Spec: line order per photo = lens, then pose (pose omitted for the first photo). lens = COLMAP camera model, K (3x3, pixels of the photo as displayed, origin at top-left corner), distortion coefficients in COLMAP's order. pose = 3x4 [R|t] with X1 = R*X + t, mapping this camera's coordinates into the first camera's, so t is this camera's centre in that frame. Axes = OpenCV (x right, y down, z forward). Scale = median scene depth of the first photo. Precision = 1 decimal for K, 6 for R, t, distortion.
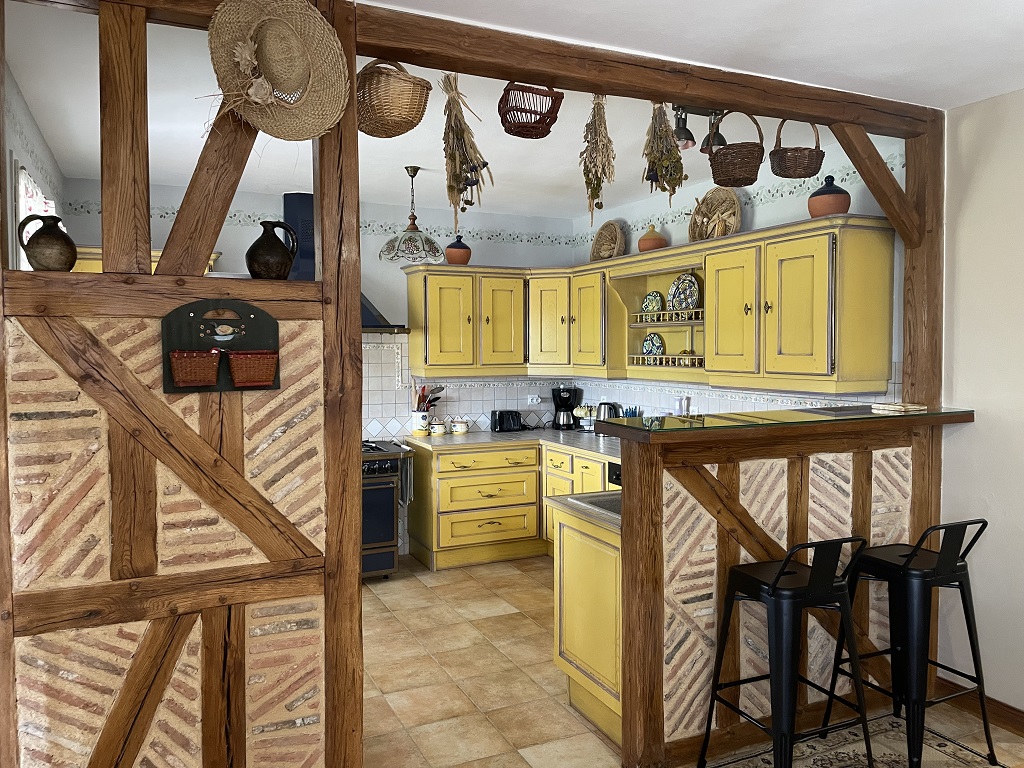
lens RADIAL K [[769.4, 0, 515.4], [0, 769.4, 364.1], [0, 0, 1]] dist [0.034291, -0.005145]
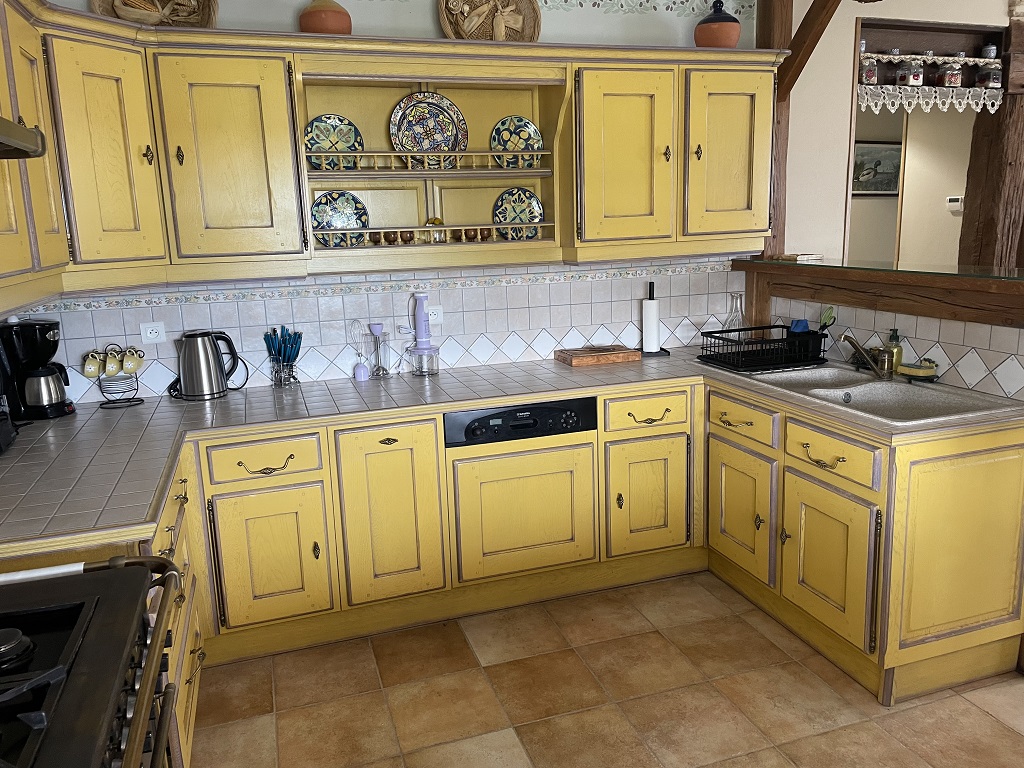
lens RADIAL K [[769.4, 0, 515.4], [0, 769.4, 364.1], [0, 0, 1]] dist [0.034291, -0.005145]
pose [[0.103079, -0.194473, 0.975477, -0.420387], [0.054310, 0.980338, 0.189703, -0.016397], [-0.993189, 0.033424, 0.111614, 0.863724]]
